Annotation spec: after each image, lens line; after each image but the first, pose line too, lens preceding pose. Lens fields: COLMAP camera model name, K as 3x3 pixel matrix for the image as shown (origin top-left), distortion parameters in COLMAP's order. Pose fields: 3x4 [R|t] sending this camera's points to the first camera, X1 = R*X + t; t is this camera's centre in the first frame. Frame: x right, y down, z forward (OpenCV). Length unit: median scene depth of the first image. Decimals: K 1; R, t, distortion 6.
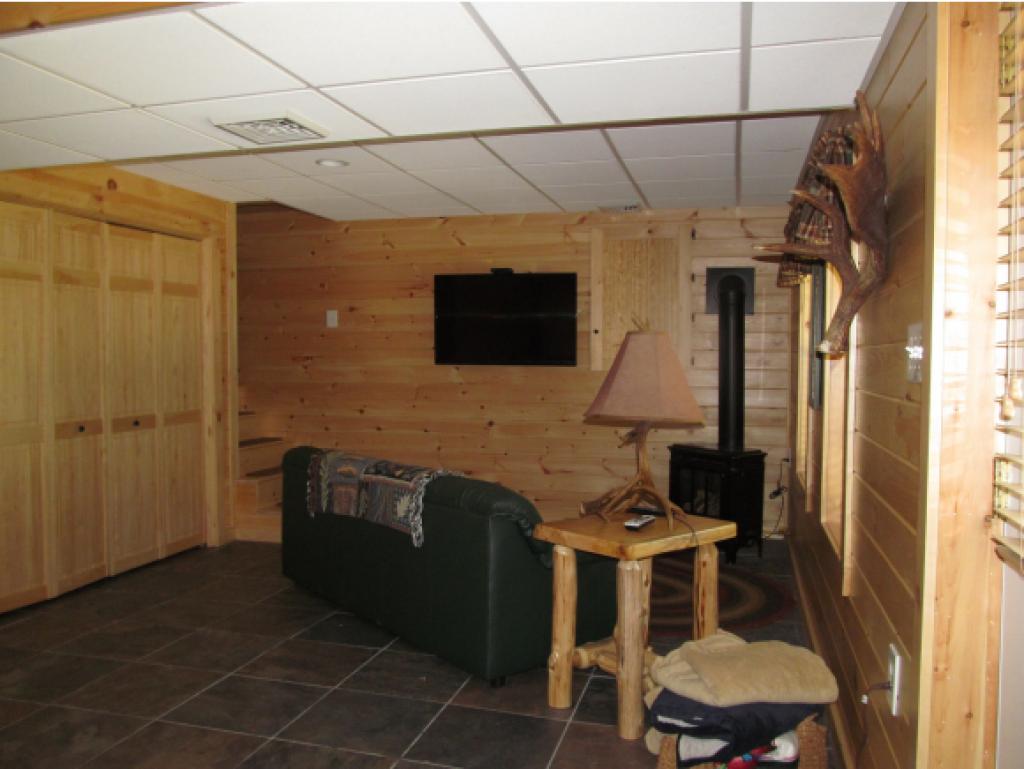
lens RADIAL K [[846.0, 0, 507.8], [0, 846.0, 384.4], [0, 0, 1]] dist [-0.060443, 0.024444]
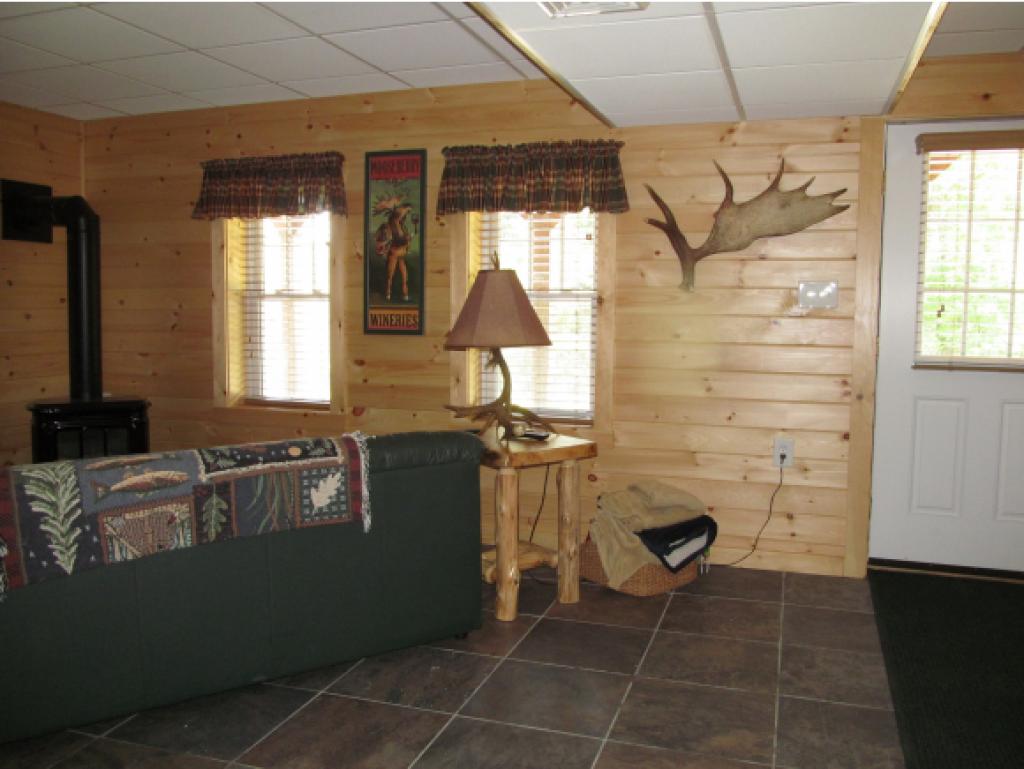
lens RADIAL K [[846.0, 0, 525.1], [0, 846.0, 369.7], [0, 0, 1]] dist [-0.060443, 0.024444]
pose [[0.065146, -0.087562, 0.994027, -0.824959], [0.030454, 0.995853, 0.085727, -0.019705], [-0.997411, 0.024687, 0.067542, 0.759409]]
